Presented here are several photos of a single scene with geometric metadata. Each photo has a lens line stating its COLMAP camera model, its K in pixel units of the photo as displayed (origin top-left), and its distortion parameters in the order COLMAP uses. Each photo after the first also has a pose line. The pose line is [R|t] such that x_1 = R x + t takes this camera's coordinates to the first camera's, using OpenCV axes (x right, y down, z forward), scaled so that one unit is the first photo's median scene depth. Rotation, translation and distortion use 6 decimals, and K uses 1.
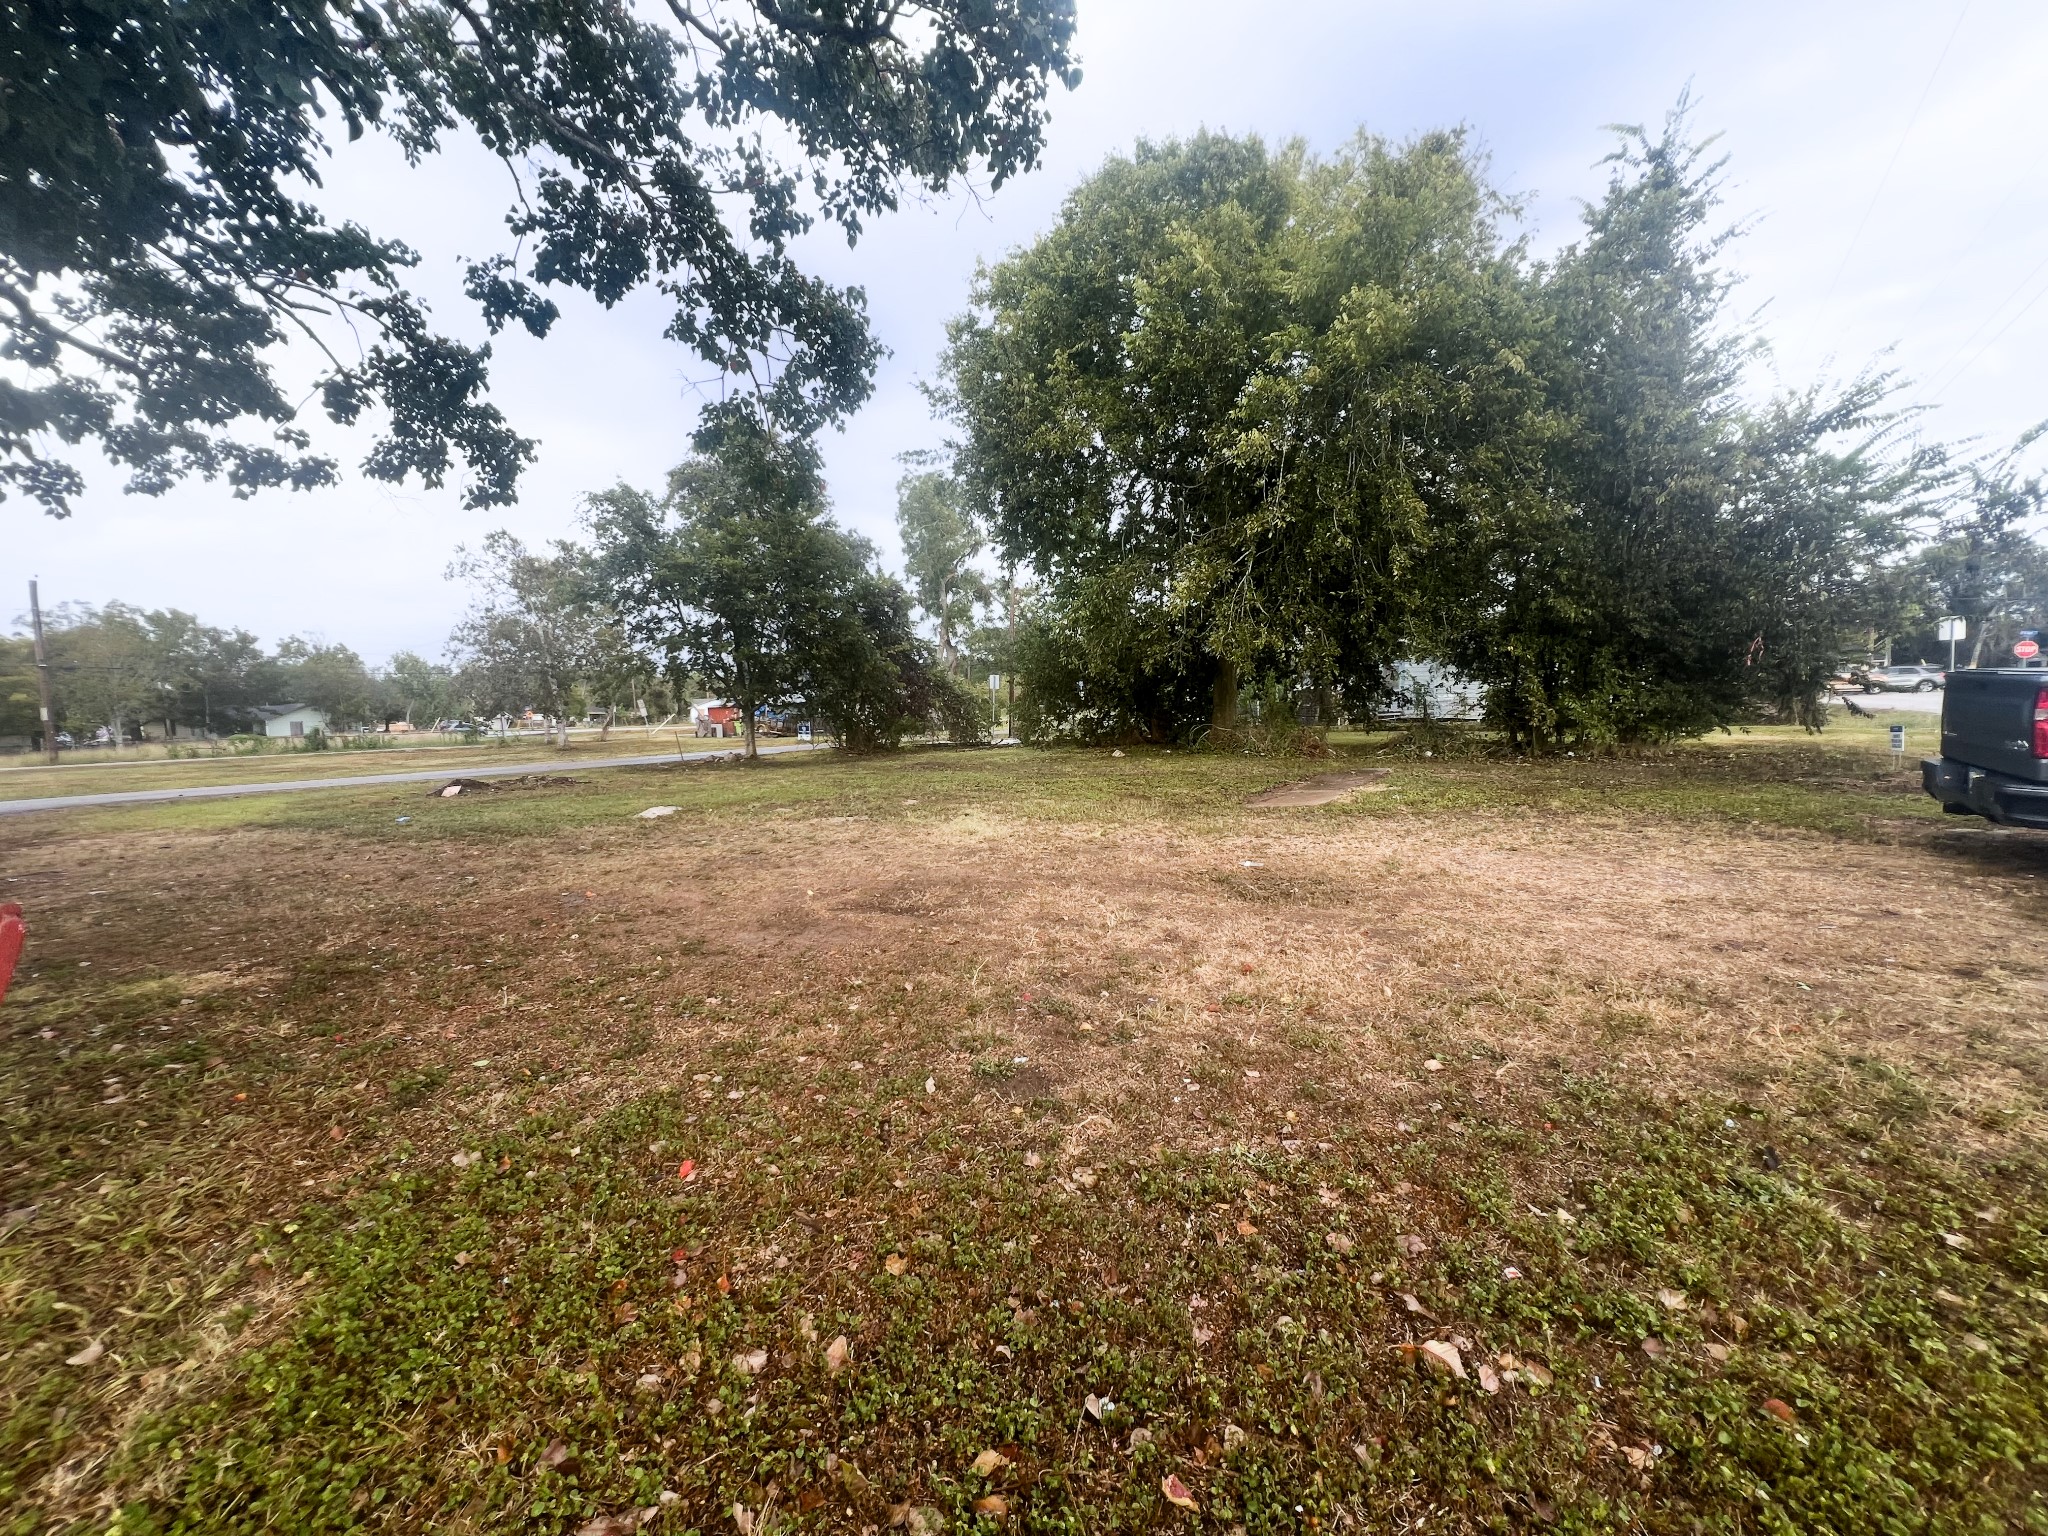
lens RADIAL K [[827.5, 0, 1018.3], [0, 827.5, 769.3], [0, 0, 1]] dist [0.003359, 0.000346]
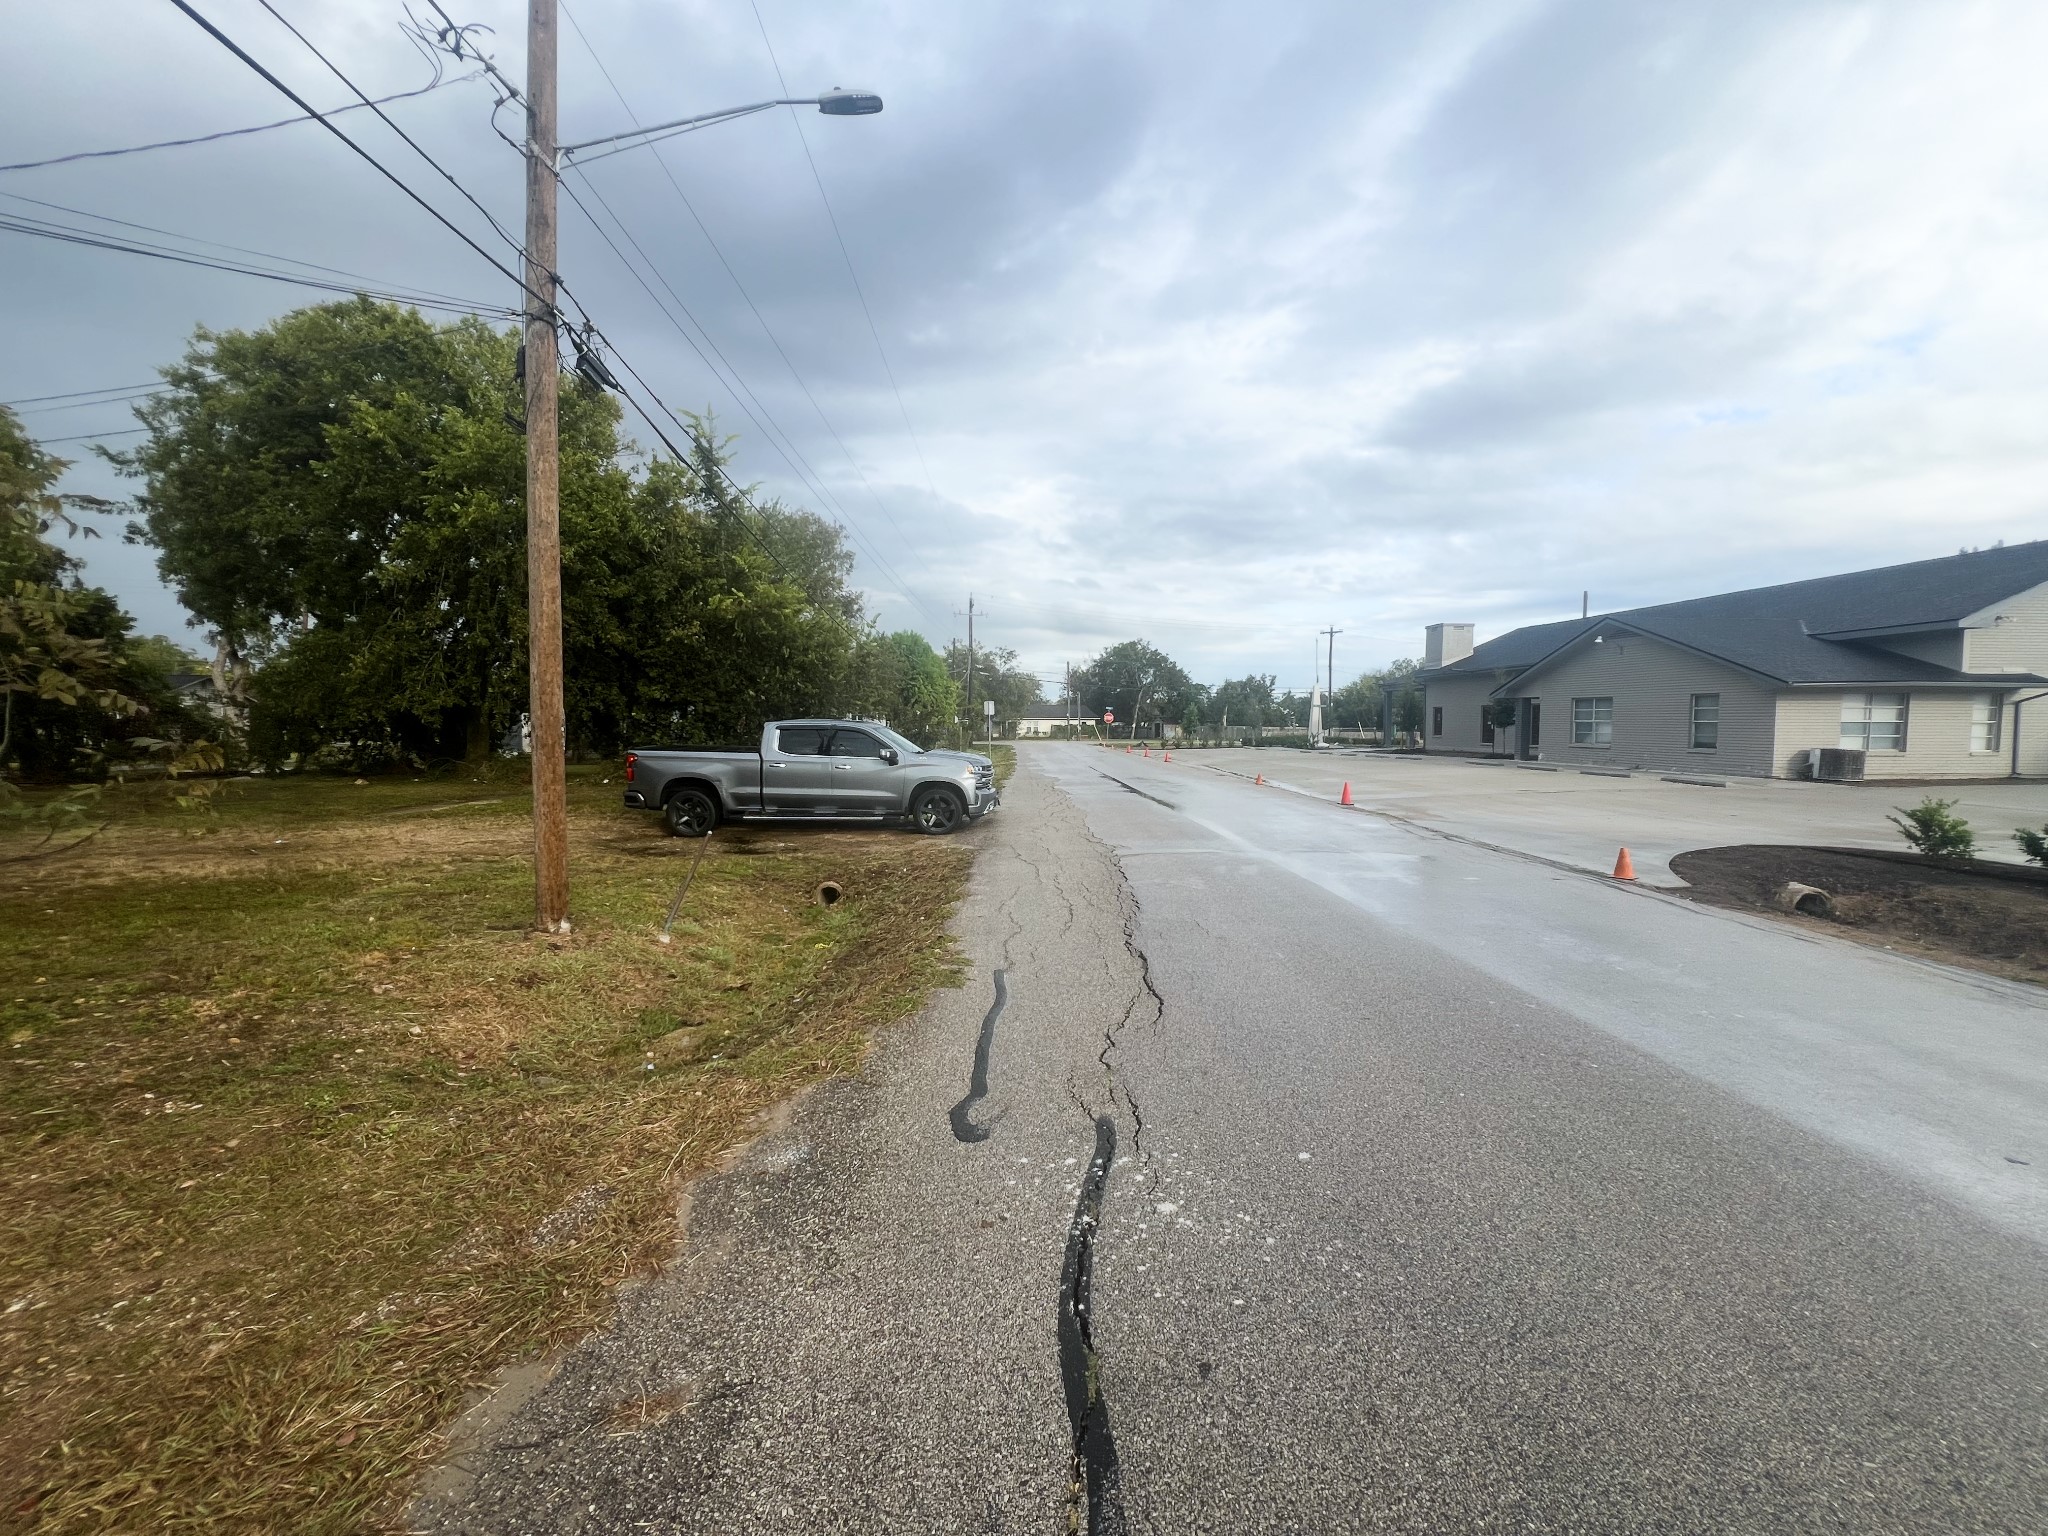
lens RADIAL K [[827.5, 0, 1023.2], [0, 827.5, 775.8], [0, 0, 1]] dist [0.003359, 0.000346]
pose [[0.803135, 0.003170, 0.595789, 0.125072], [0.014346, 0.999593, -0.024657, 0.010424], [-0.595625, 0.028350, 0.802763, -0.358566]]
